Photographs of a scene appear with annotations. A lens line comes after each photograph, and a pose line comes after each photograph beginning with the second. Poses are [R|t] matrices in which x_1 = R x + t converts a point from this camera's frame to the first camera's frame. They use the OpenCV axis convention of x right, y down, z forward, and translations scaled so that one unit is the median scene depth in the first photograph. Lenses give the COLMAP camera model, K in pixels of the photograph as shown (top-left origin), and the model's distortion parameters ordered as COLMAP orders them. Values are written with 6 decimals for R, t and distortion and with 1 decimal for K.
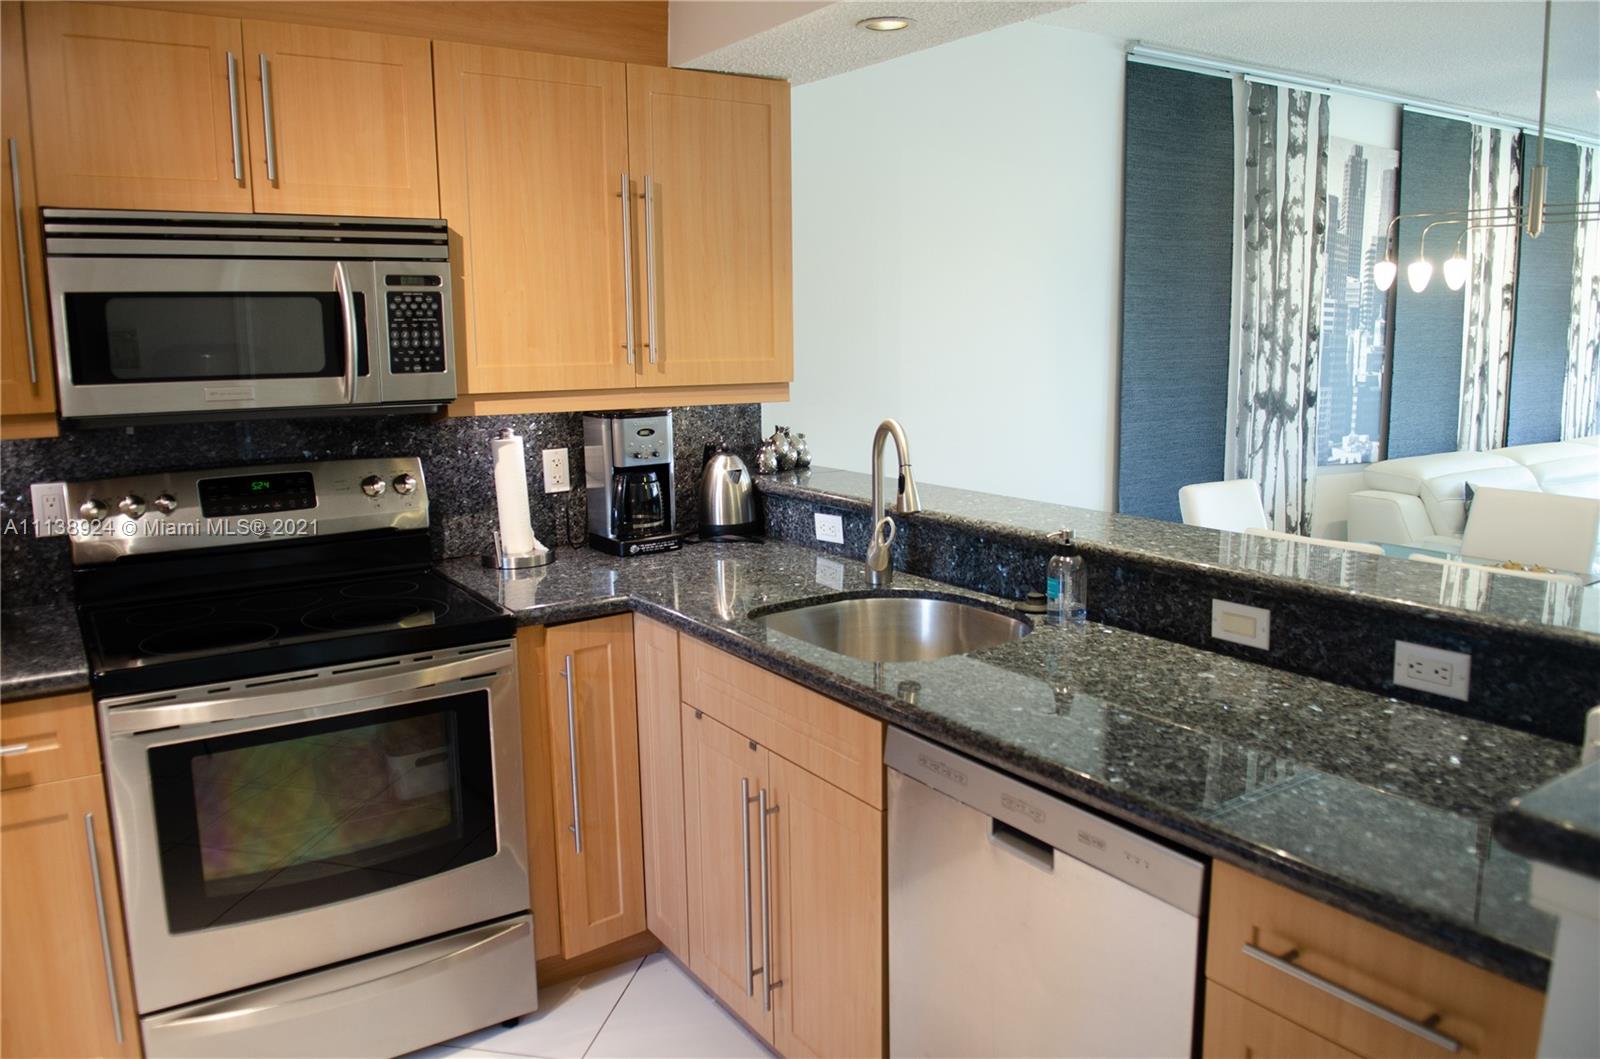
lens RADIAL K [[1188.8, 0, 803.3], [0, 1188.8, 530.3], [0, 0, 1]] dist [-0.020350, -0.043065]
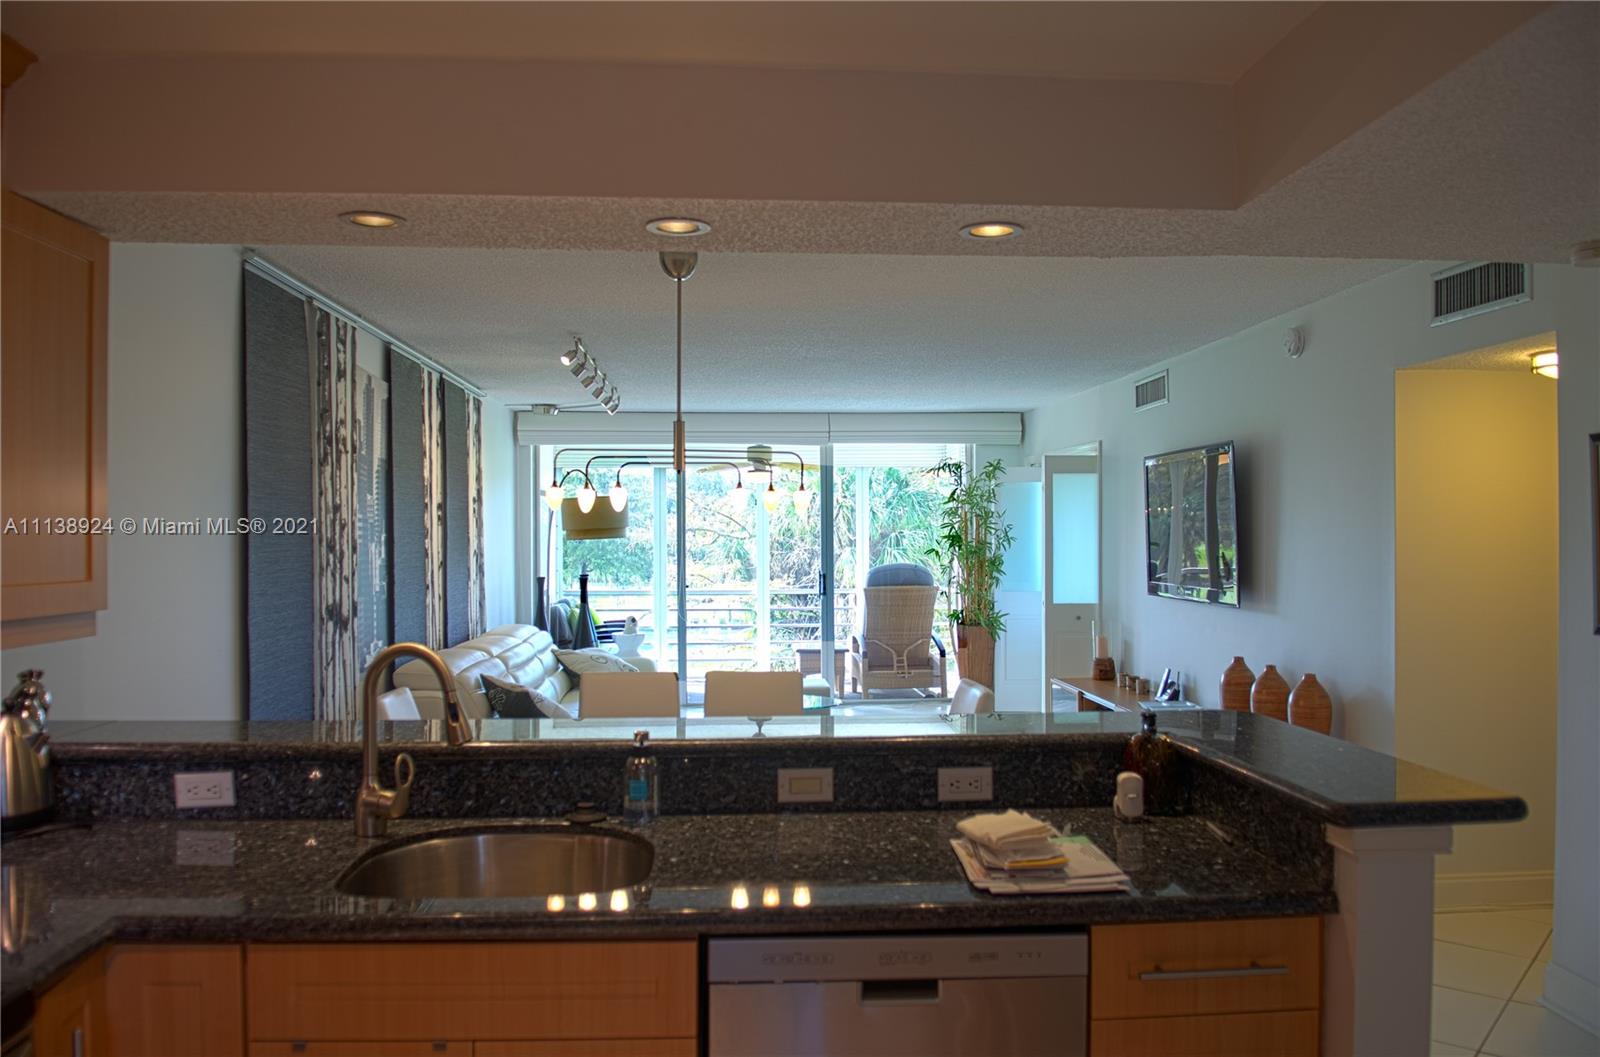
lens RADIAL K [[1184.8, 0, 800.5], [0, 1184.8, 530.2], [0, 0, 1]] dist [-0.020375, -0.041055]
pose [[0.499279, 0.013808, 0.866331, -0.315661], [0.139748, 0.985498, -0.096246, -0.028559], [-0.855097, 0.169121, 0.490109, 0.168021]]
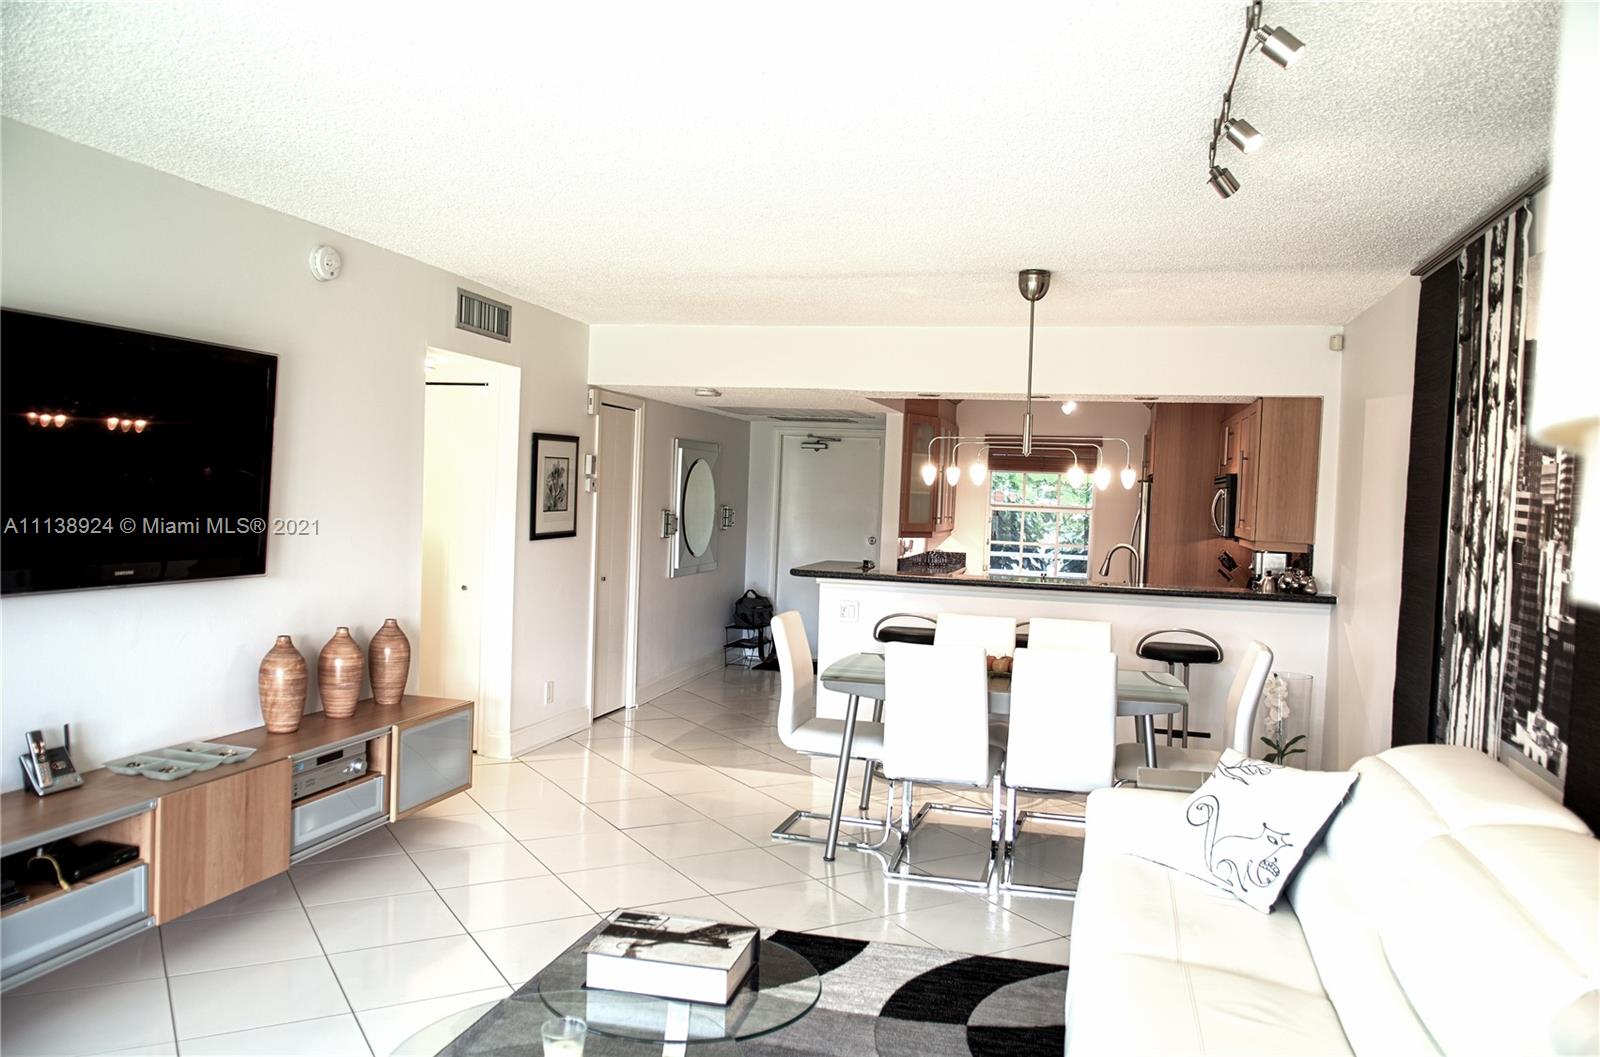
lens RADIAL K [[1188.8, 0, 803.3], [0, 1188.8, 529.3], [0, 0, 1]] dist [-0.020350, -0.043065]
pose [[-0.741962, 0.003780, -0.670431, 1.370598], [-0.140315, 0.976963, 0.160793, -0.259191], [0.655594, 0.213374, -0.724339, 1.403319]]
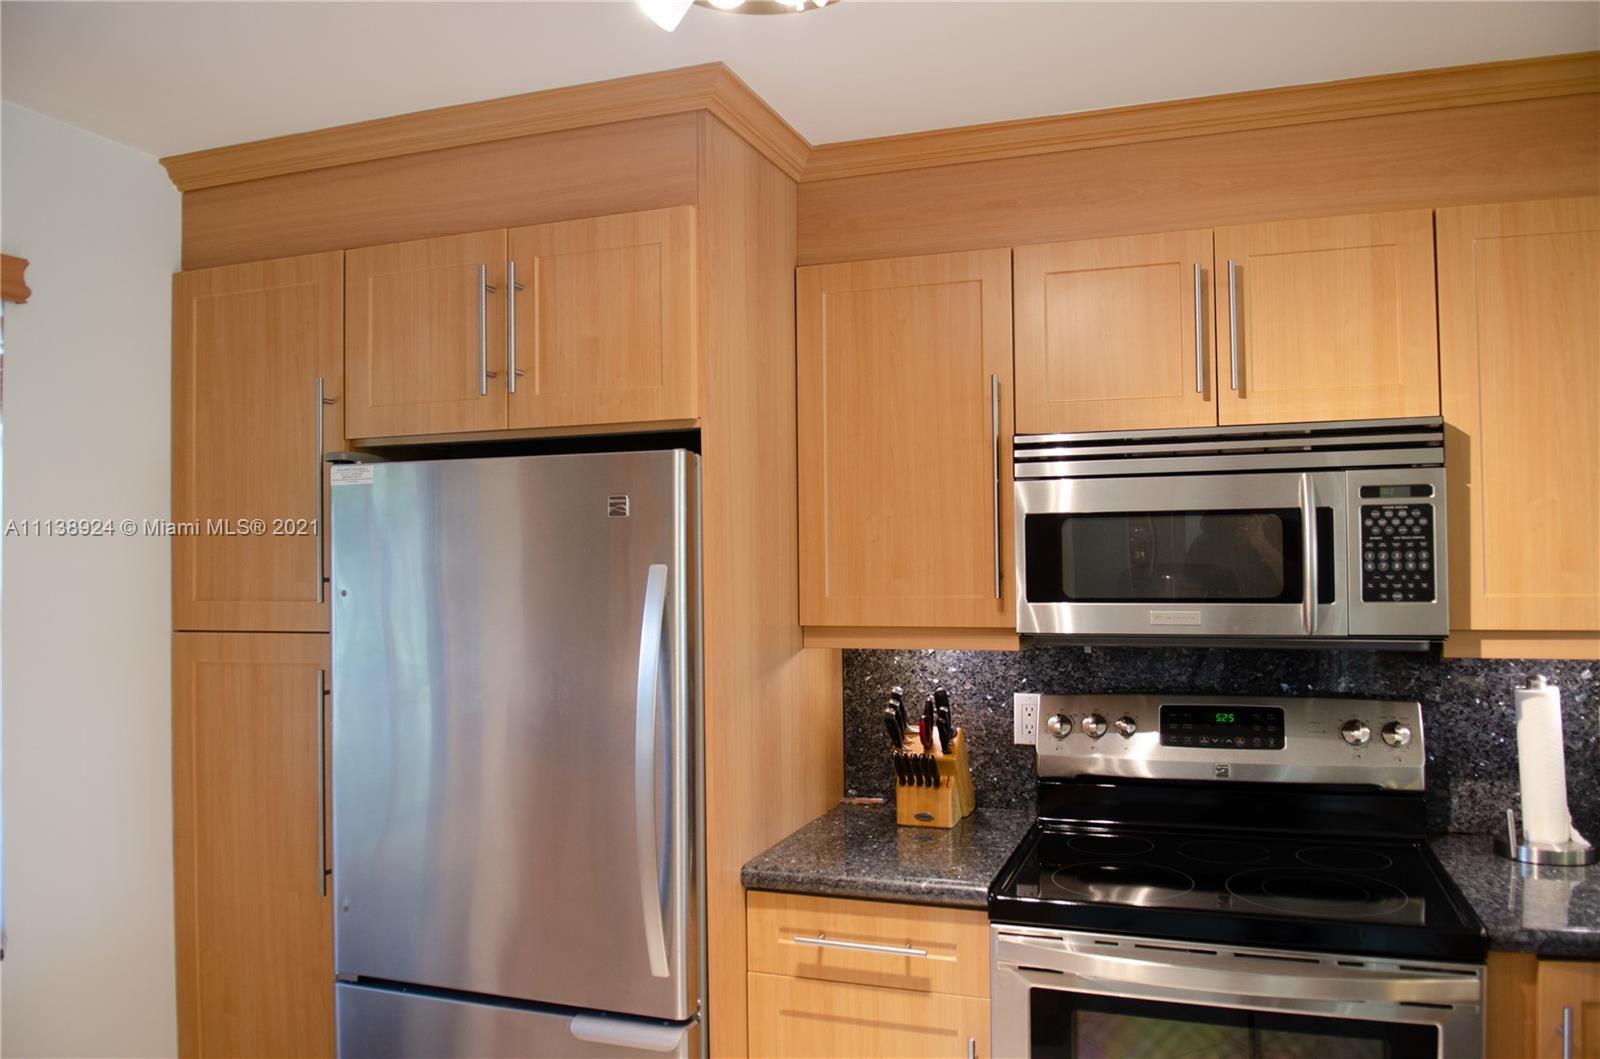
lens RADIAL K [[1192.2, 0, 803.9], [0, 1192.2, 530.4], [0, 0, 1]] dist [-0.021833, -0.034310]
pose [[0.601107, -0.013397, -0.799056, 0.047312], [-0.126537, 0.985651, -0.111716, -0.021894], [0.789087, 0.168264, 0.590787, 0.105703]]
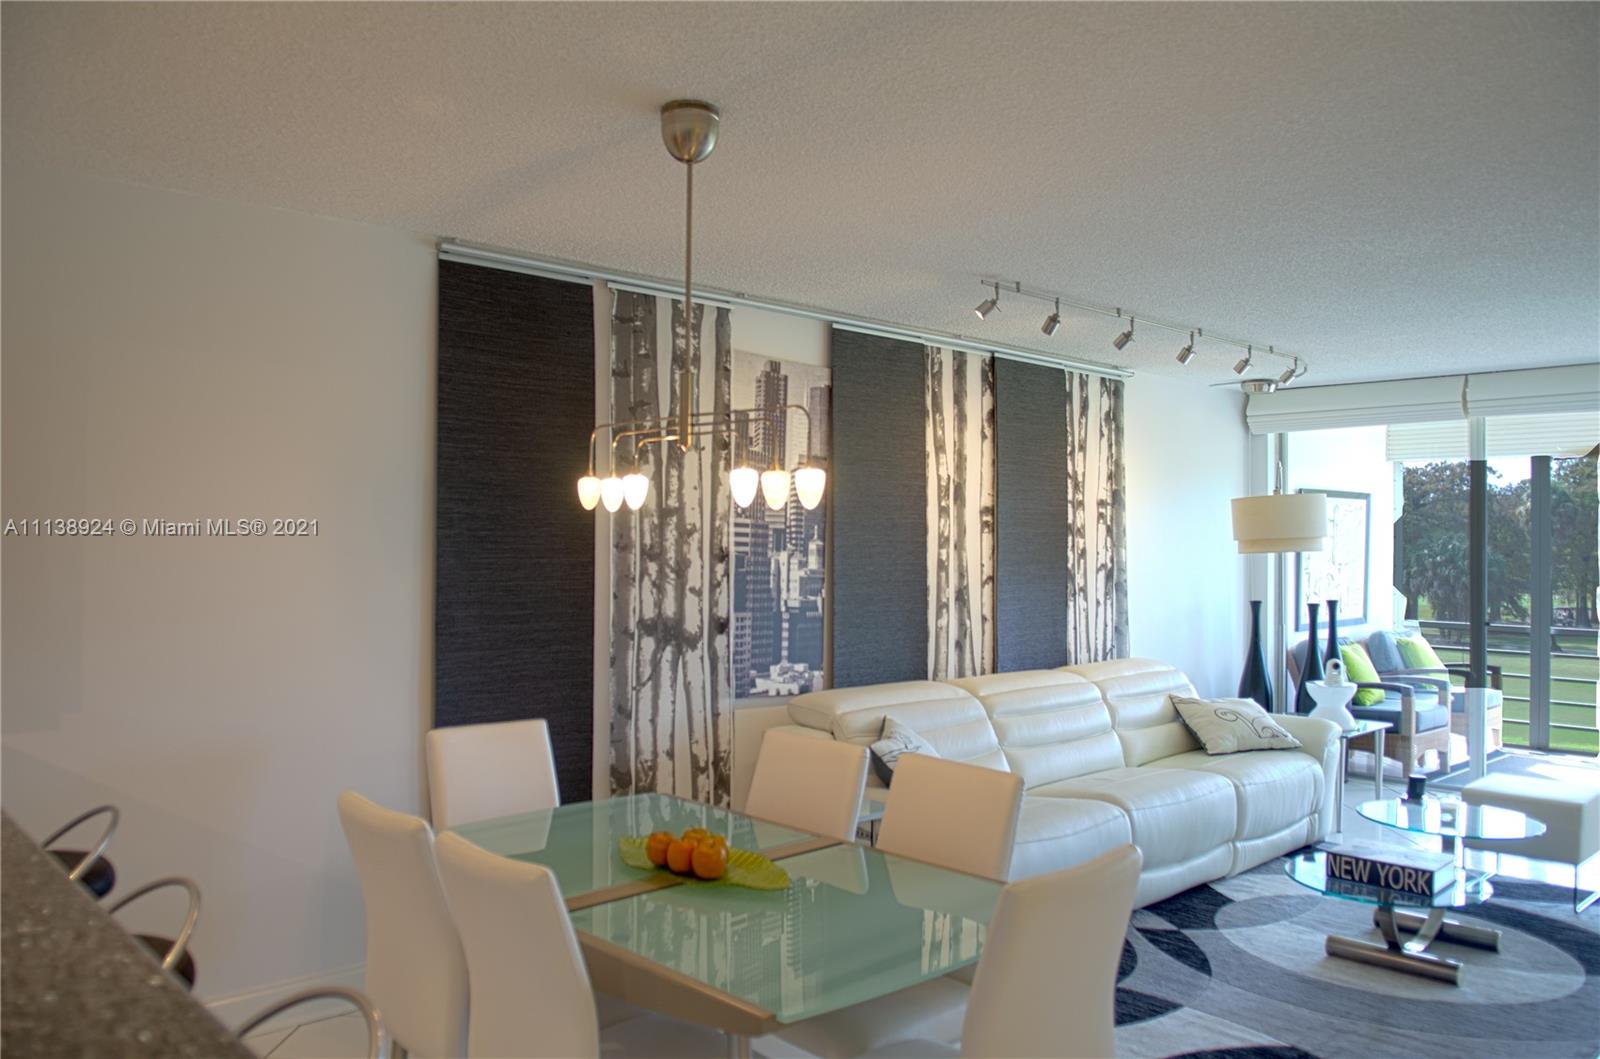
lens RADIAL K [[1188.8, 0, 803.3], [0, 1188.8, 530.3], [0, 0, 1]] dist [-0.020350, -0.043065]
pose [[0.986887, 0.022233, 0.159875, 0.395889], [0.006354, 0.984350, -0.176111, -0.023748], [-0.161288, 0.174817, 0.971301, 0.089970]]
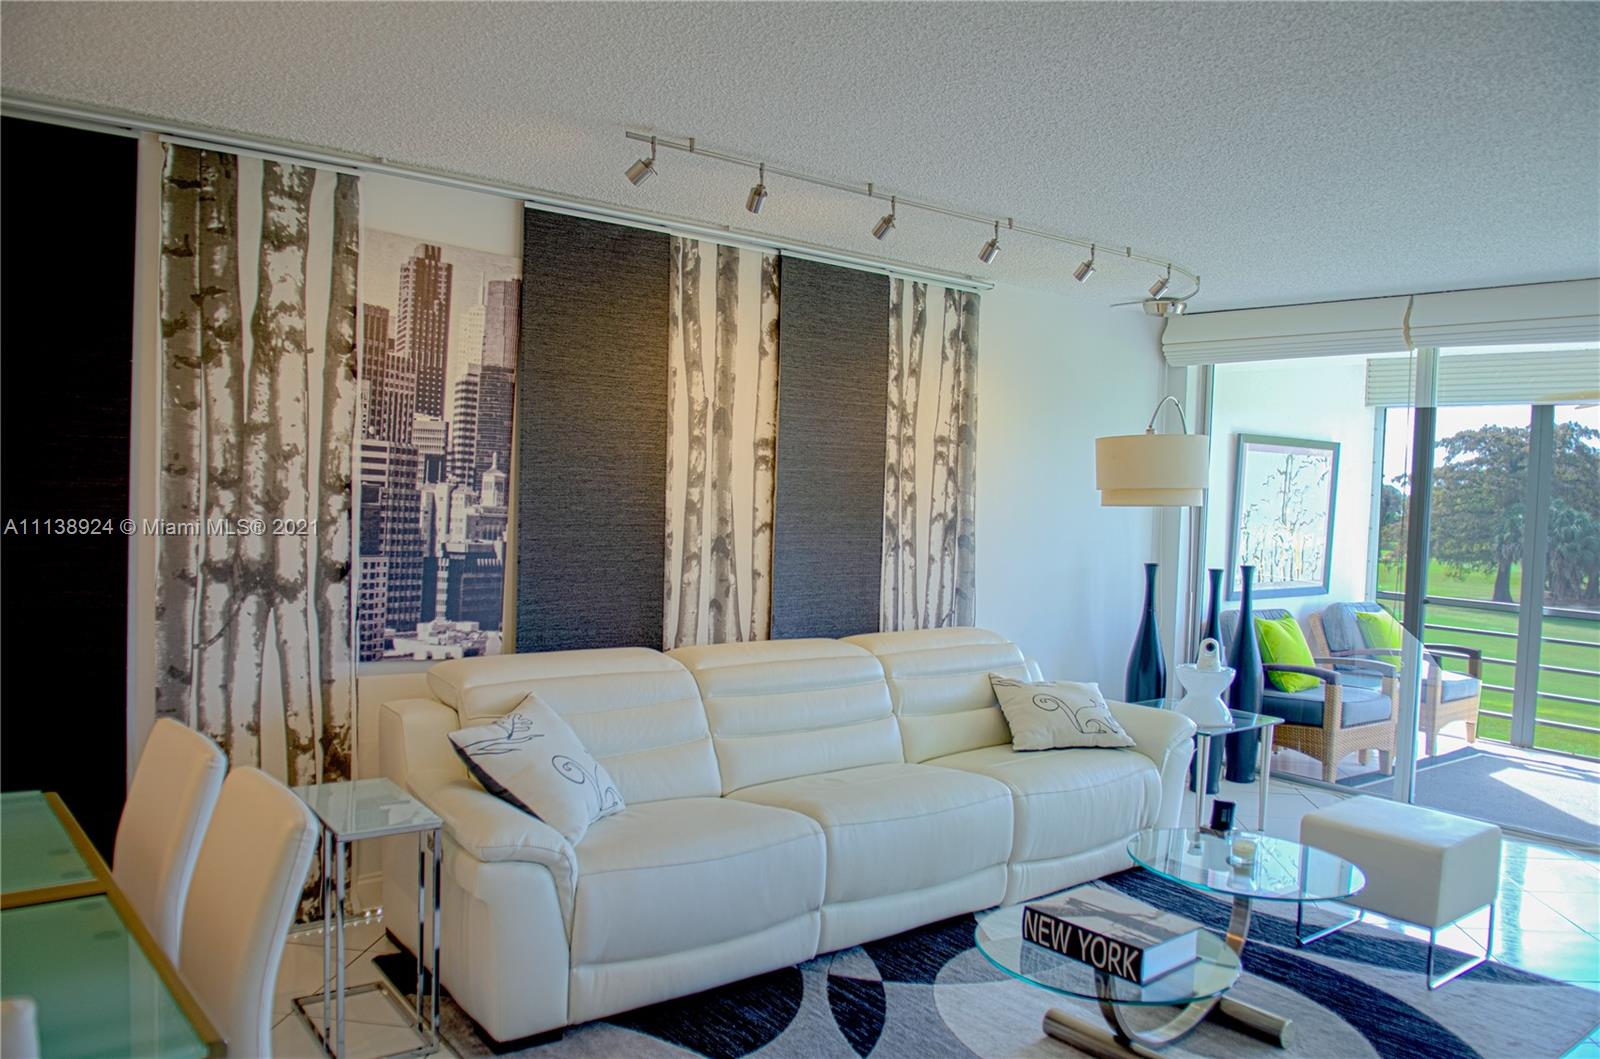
lens RADIAL K [[1188.8, 0, 803.3], [0, 1188.8, 530.3], [0, 0, 1]] dist [-0.020350, -0.043065]
pose [[0.994700, 0.046387, 0.091762, 0.751130], [-0.034379, 0.991131, -0.128363, -0.059446], [-0.096902, 0.124528, 0.987473, 0.269875]]
